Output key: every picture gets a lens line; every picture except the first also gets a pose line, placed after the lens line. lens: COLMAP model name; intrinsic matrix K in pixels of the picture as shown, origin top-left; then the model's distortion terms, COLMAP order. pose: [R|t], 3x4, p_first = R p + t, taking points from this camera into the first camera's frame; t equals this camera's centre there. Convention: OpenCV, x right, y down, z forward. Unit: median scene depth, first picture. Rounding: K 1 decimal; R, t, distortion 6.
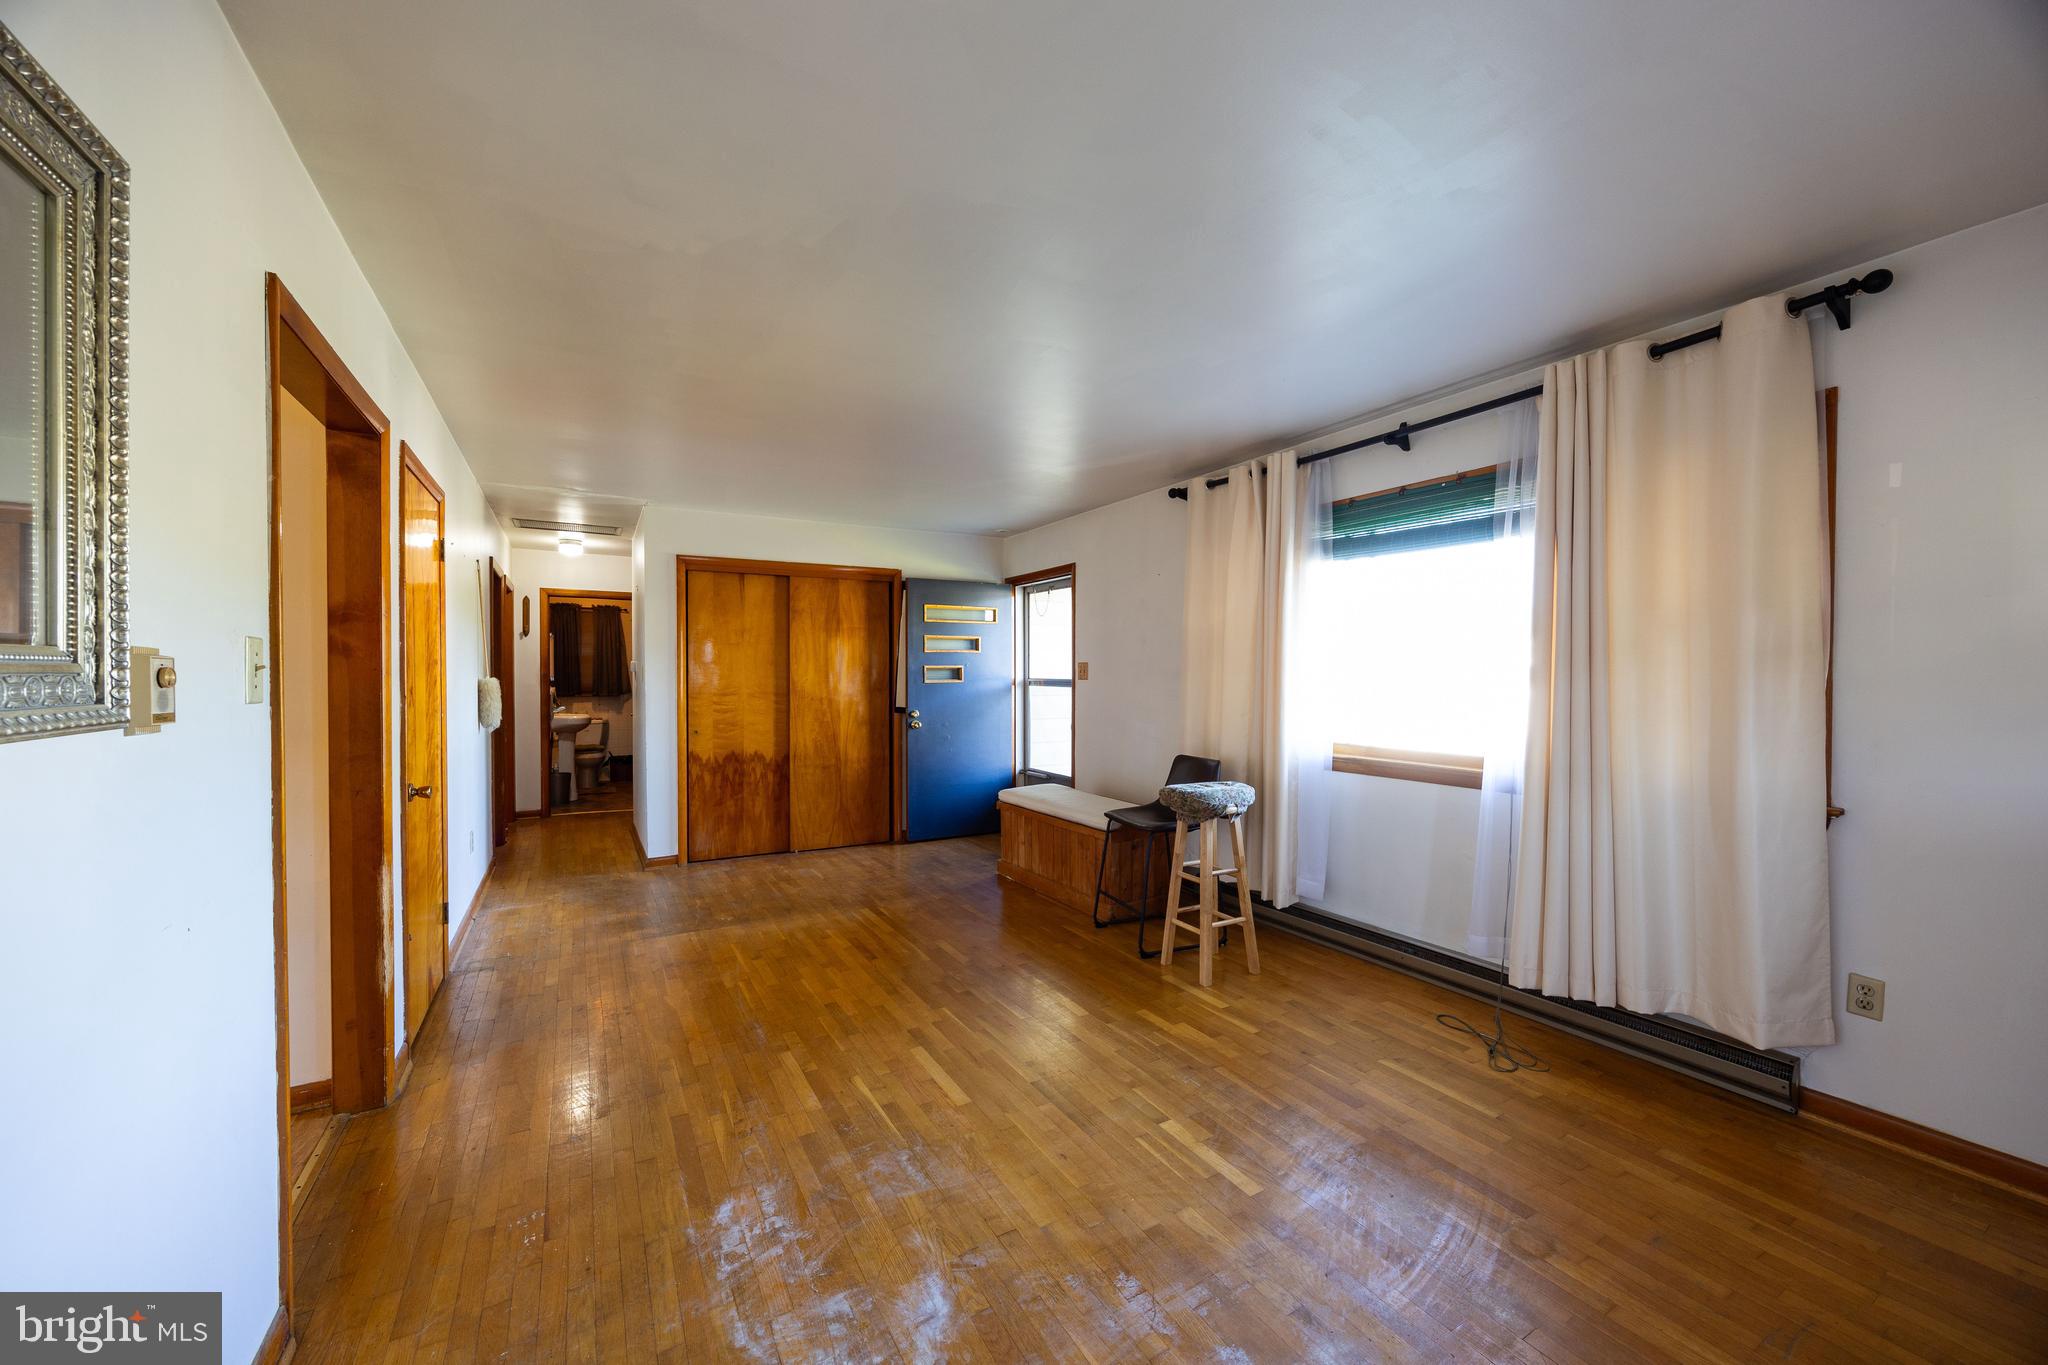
lens RADIAL K [[776.0, 0, 1024.0], [0, 776.0, 680.7], [0, 0, 1]] dist [-0.003280, 0.000360]
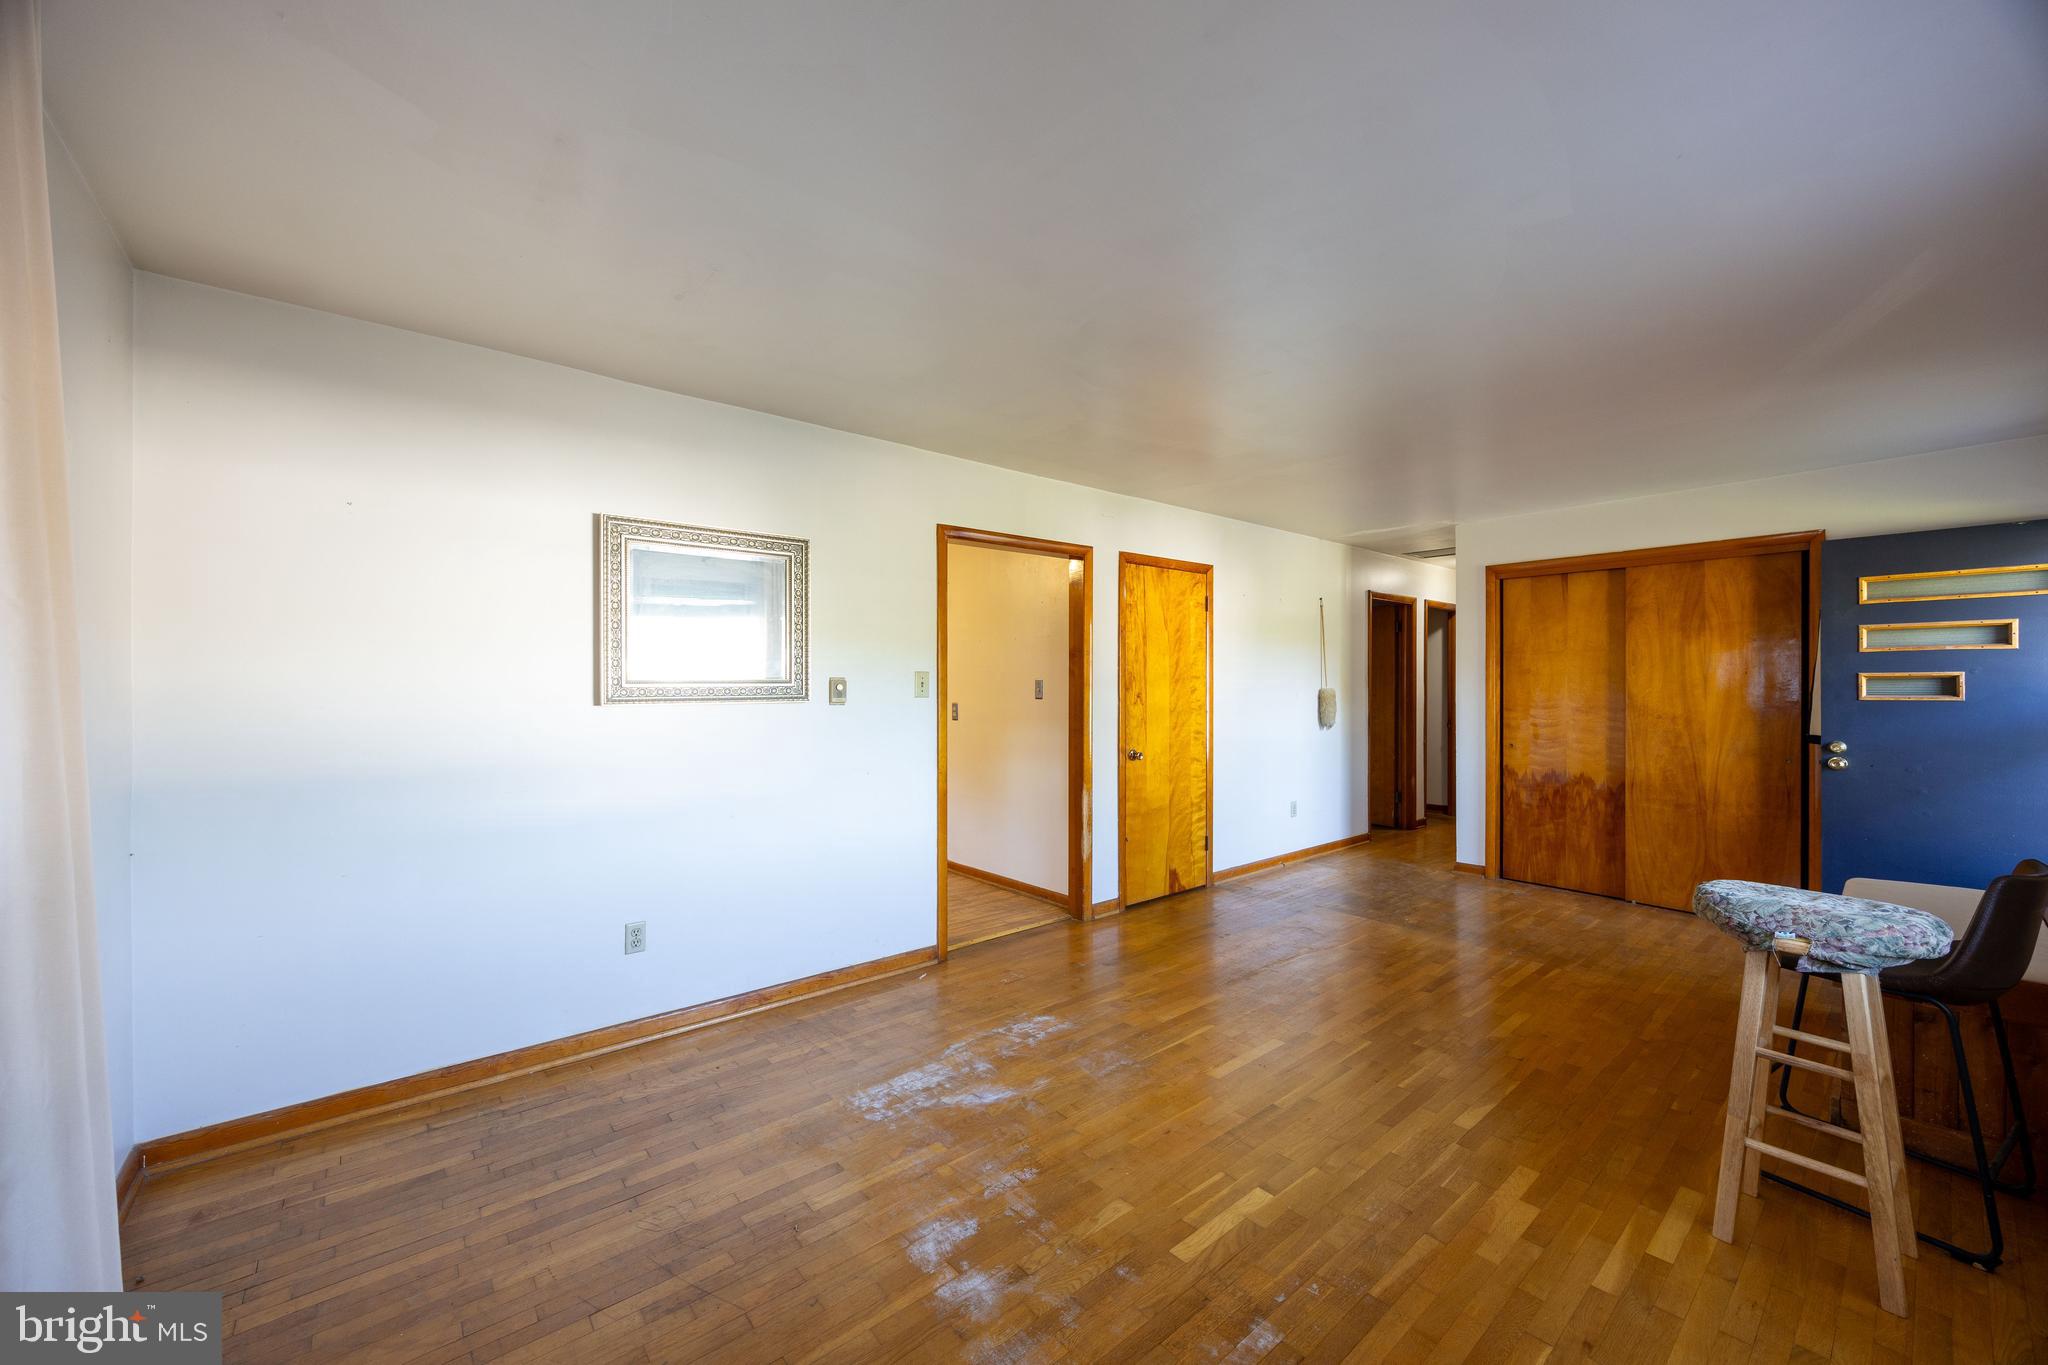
lens RADIAL K [[776.0, 0, 1027.4], [0, 776.0, 681.2], [0, 0, 1]] dist [-0.003280, 0.000360]
pose [[0.174202, -0.001263, -0.984709, 0.598379], [-0.008778, 0.999957, -0.002836, -0.007744], [0.984671, 0.009138, 0.174184, 0.336320]]
